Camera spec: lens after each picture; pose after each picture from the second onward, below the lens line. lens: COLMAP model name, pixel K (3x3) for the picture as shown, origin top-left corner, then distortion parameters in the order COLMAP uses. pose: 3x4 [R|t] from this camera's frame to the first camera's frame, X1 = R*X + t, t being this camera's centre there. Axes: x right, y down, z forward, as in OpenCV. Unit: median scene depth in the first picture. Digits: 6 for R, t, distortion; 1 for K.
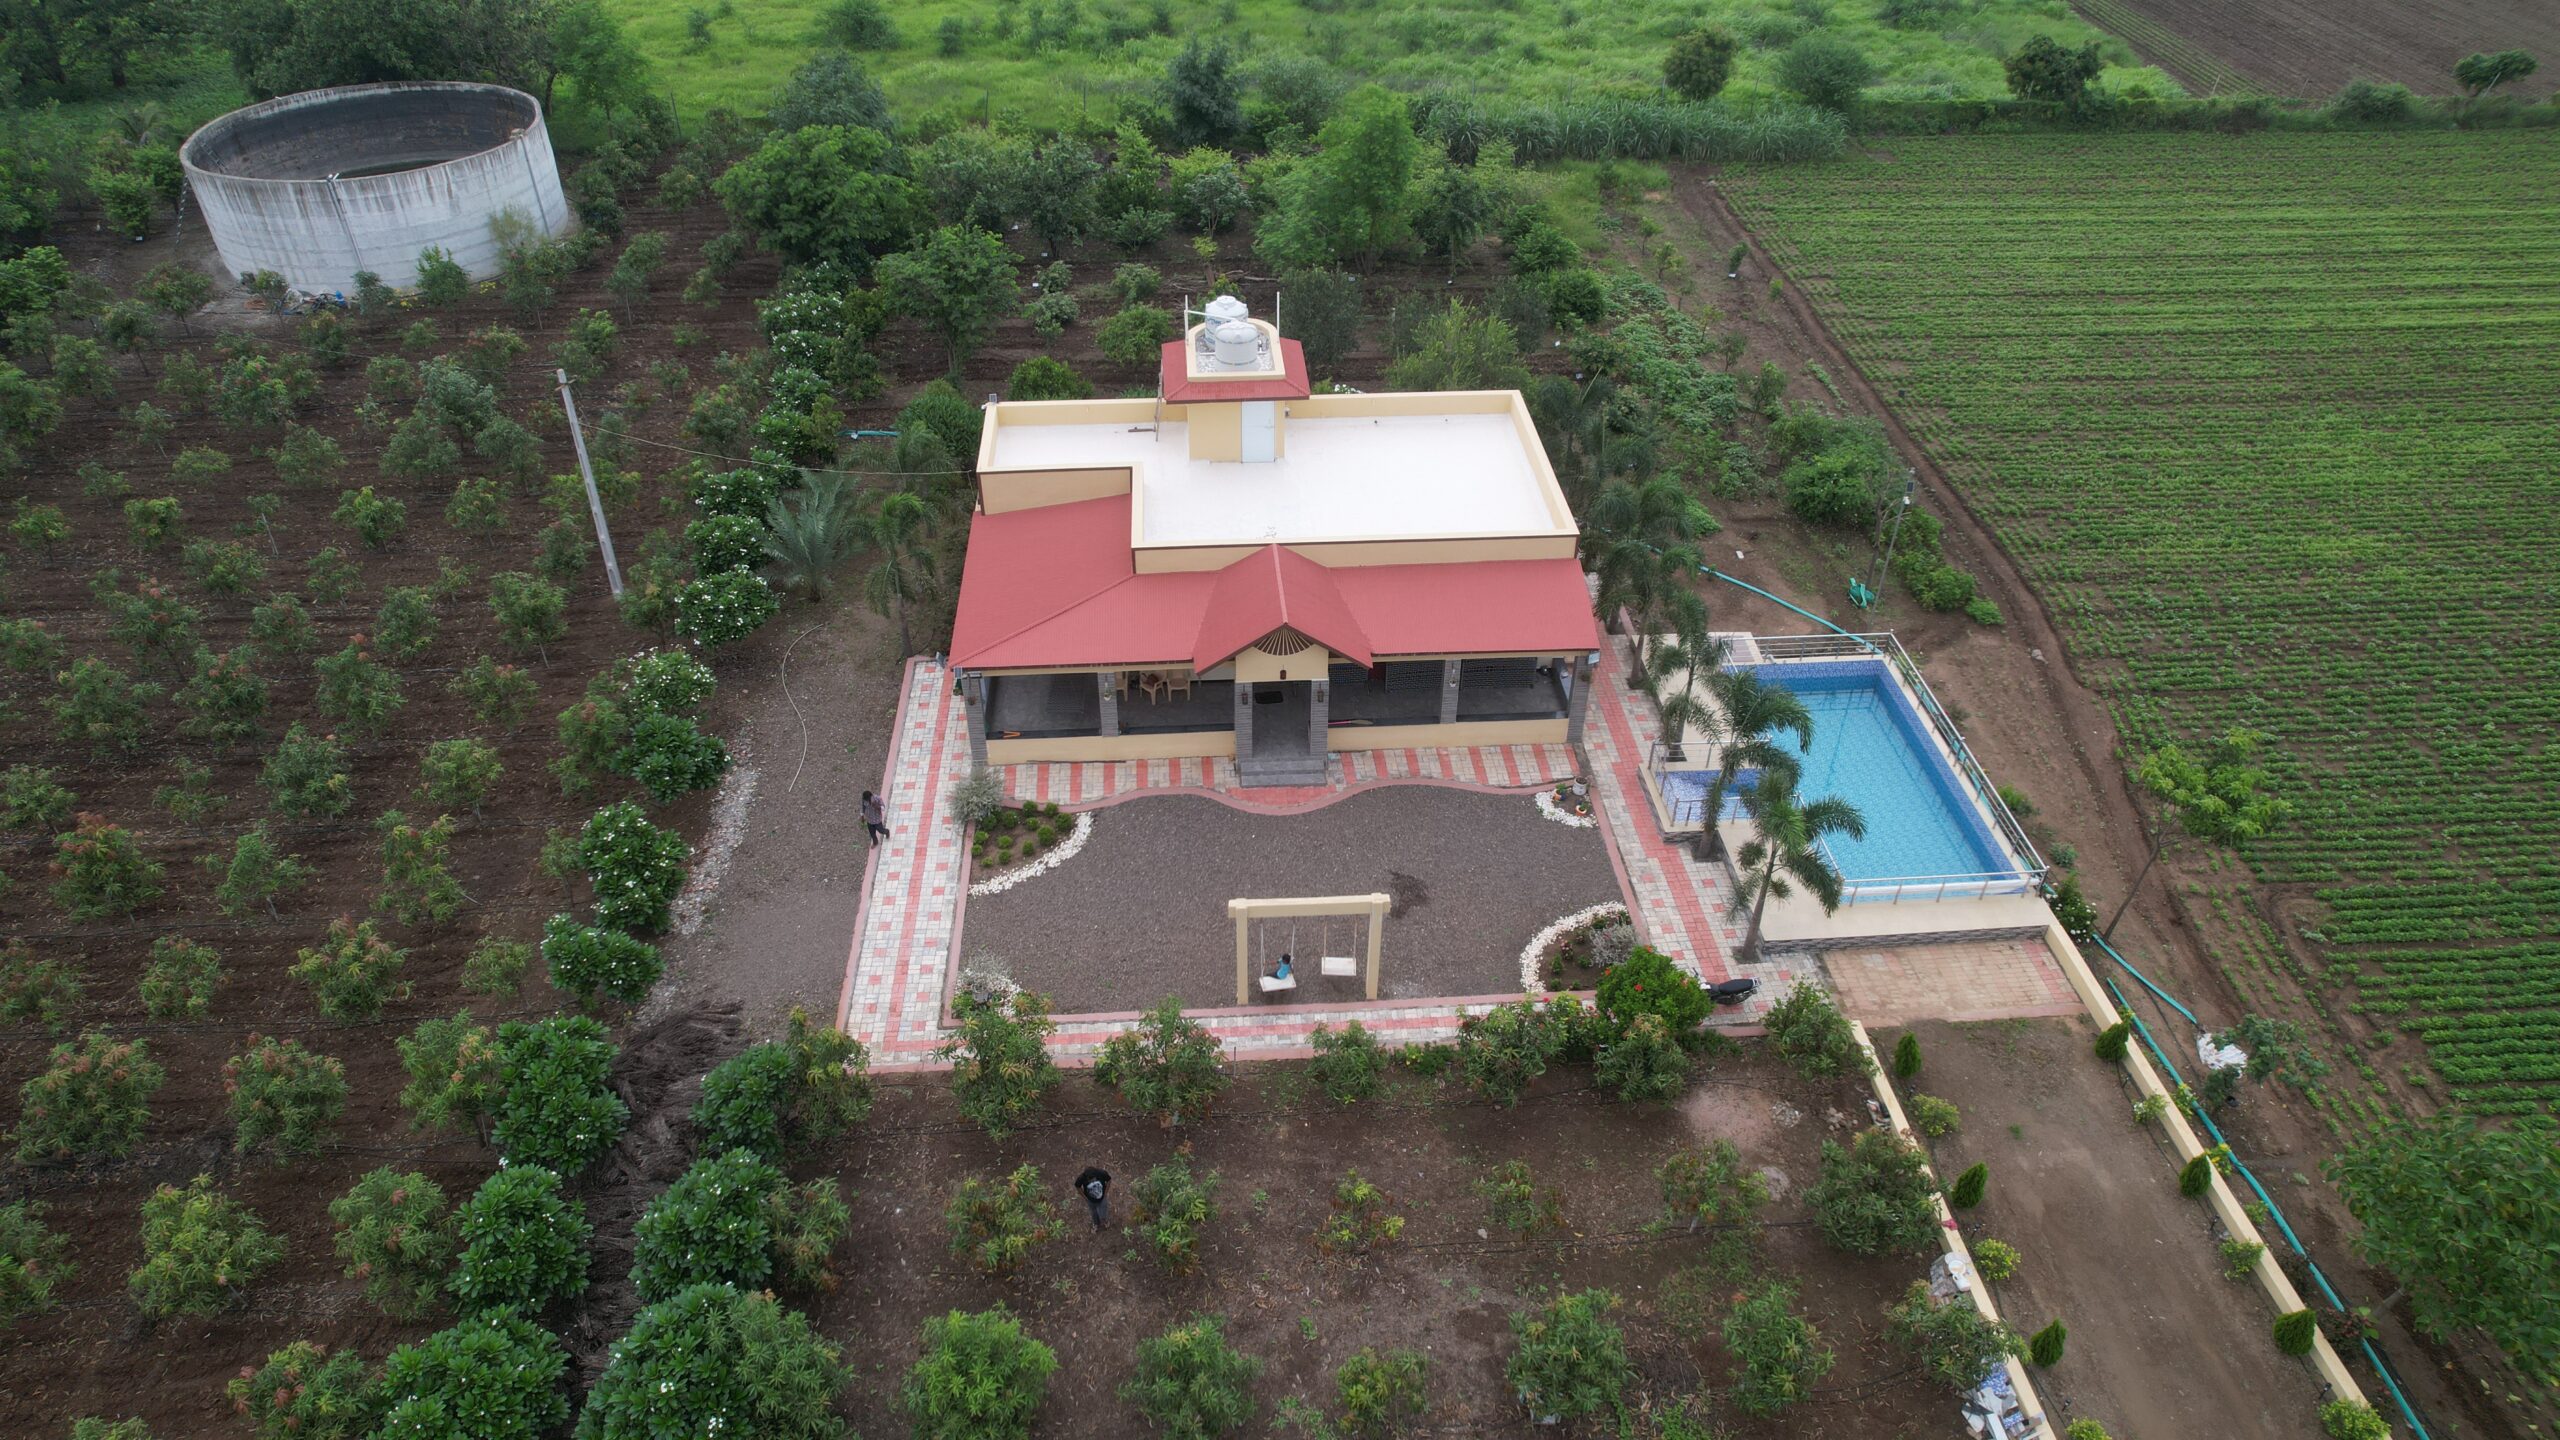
lens RADIAL K [[1626.8, 0, 1256.7], [0, 1626.8, 731.8], [0, 0, 1]] dist [-0.074497, 0.068932]
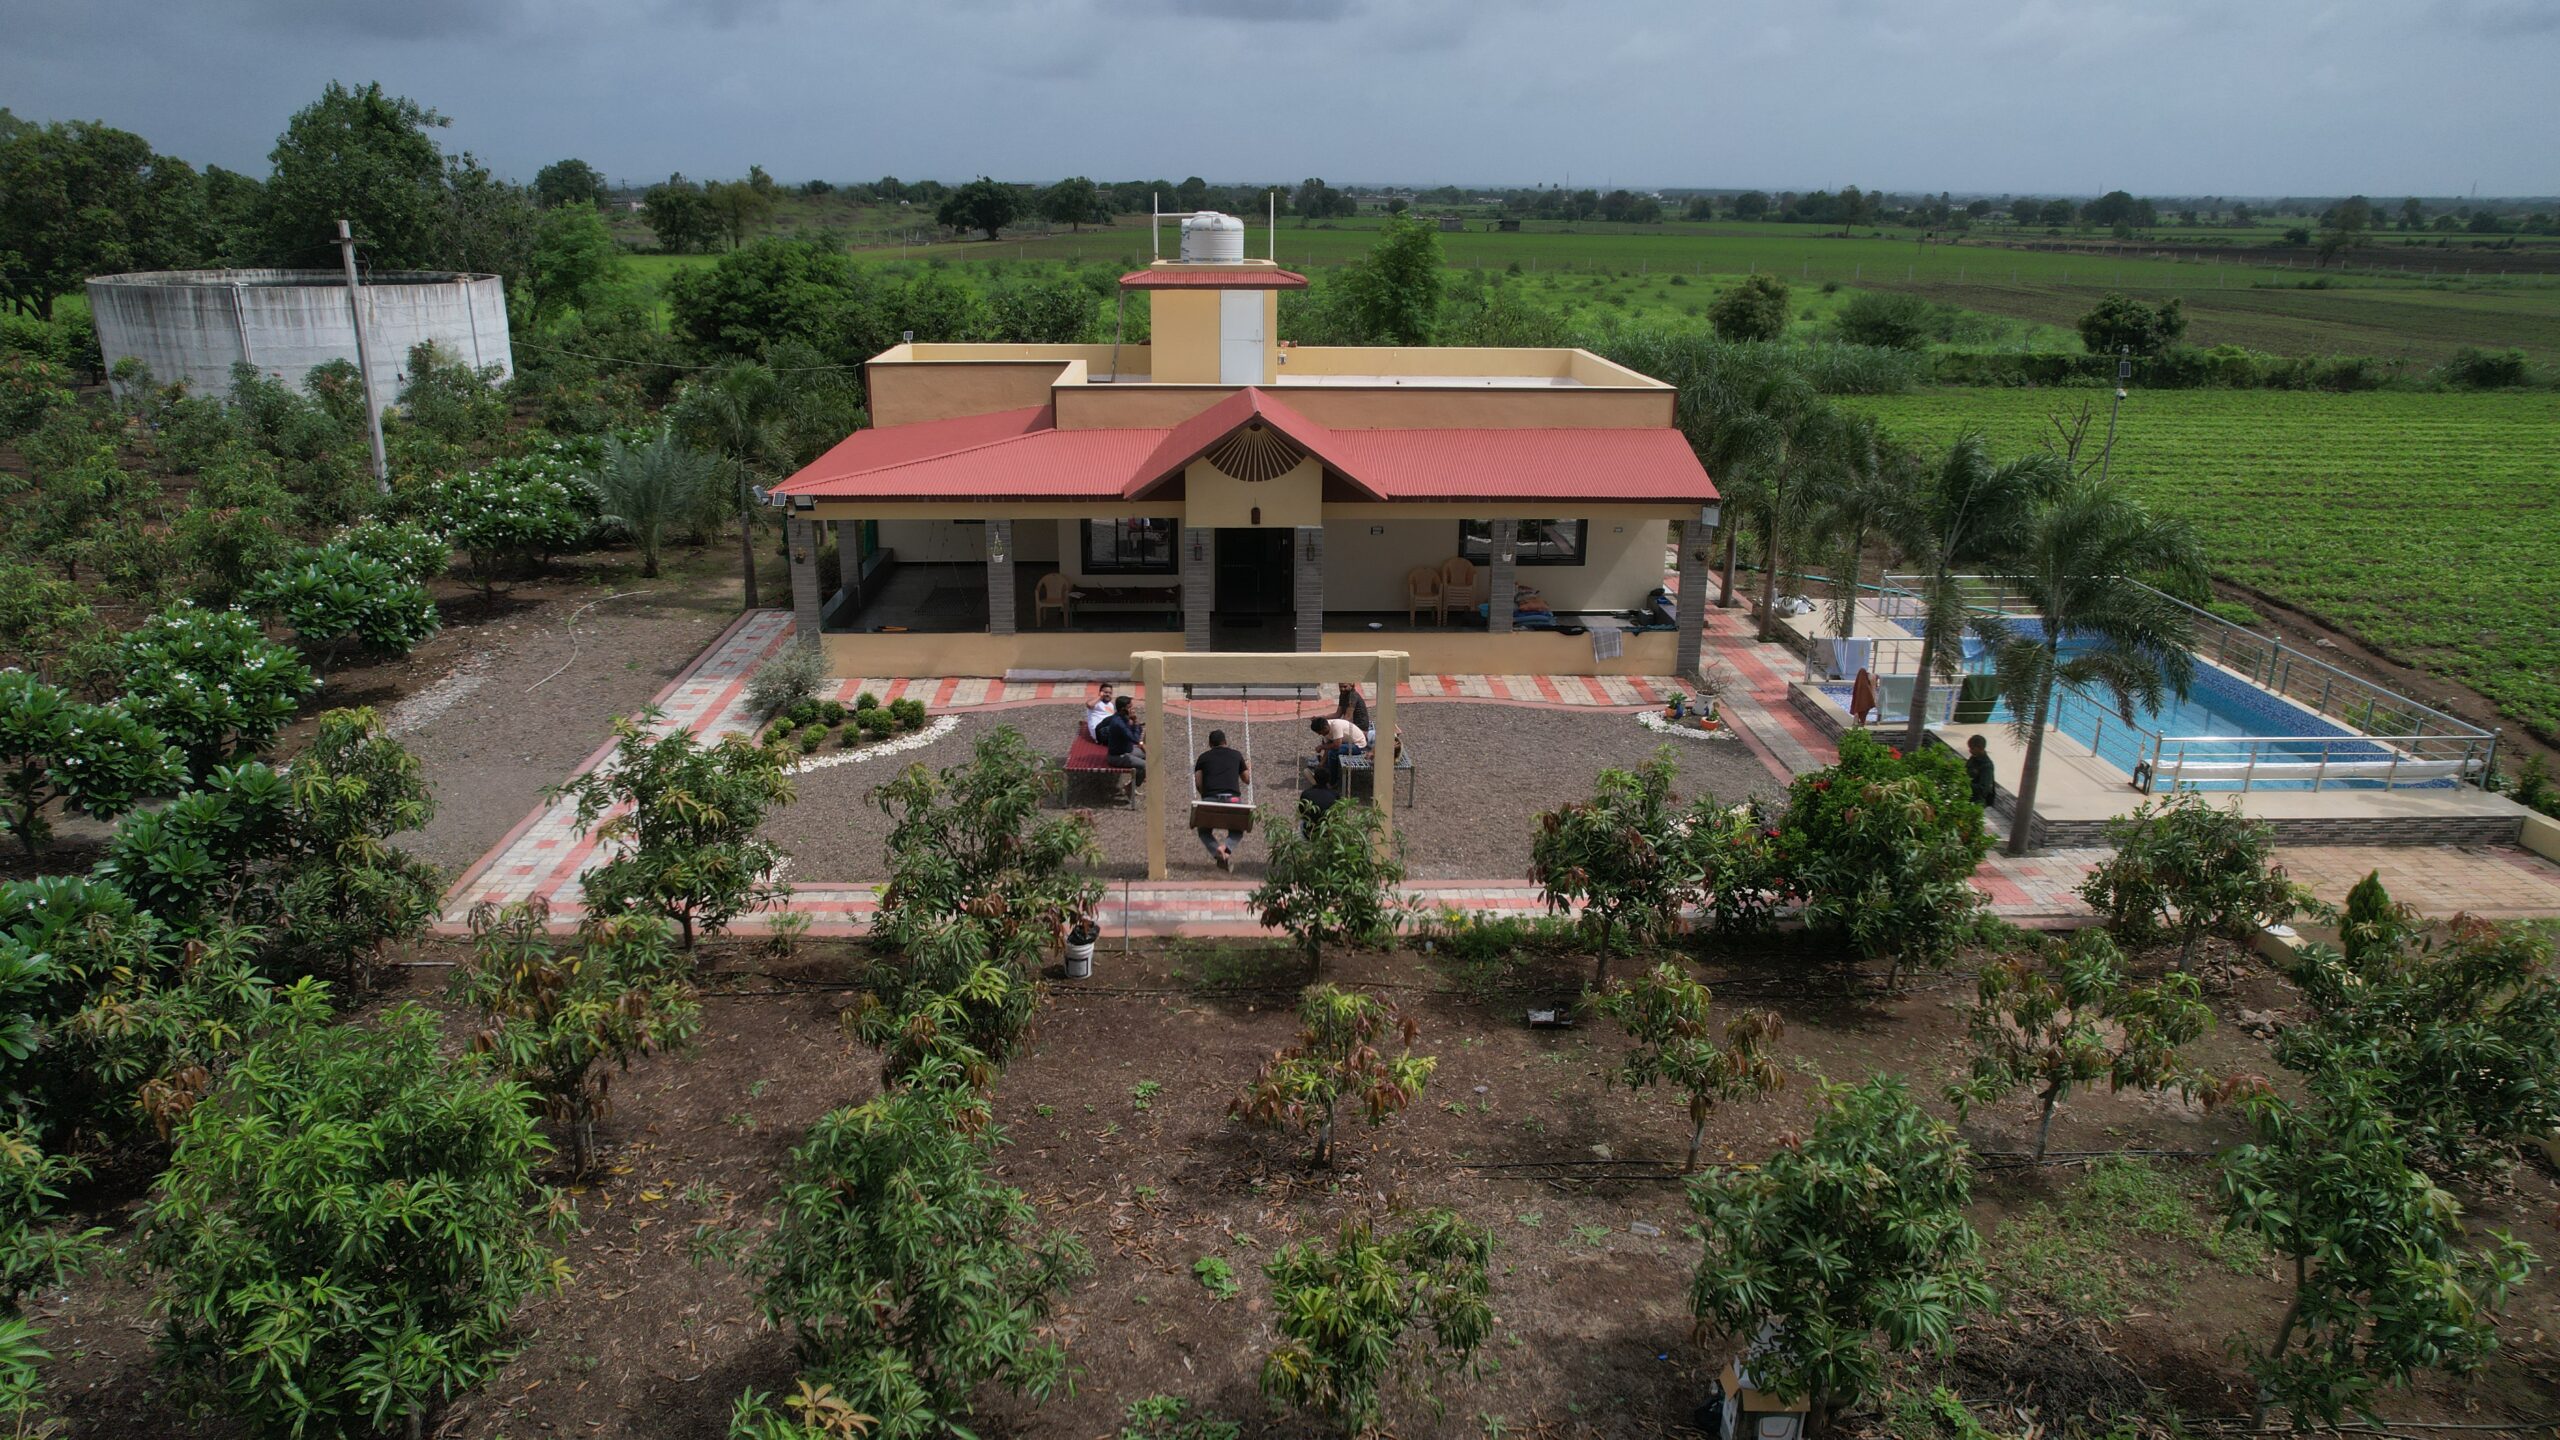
lens RADIAL K [[1643.5, 0, 1269.8], [0, 1643.5, 670.5], [0, 0, 1]] dist [-0.065103, 0.069124]
pose [[0.999642, 0.015024, -0.022162, 0.036690], [-0.021984, 0.933058, -0.359052, 0.258942], [0.015284, 0.359411, 0.933054, 0.361496]]
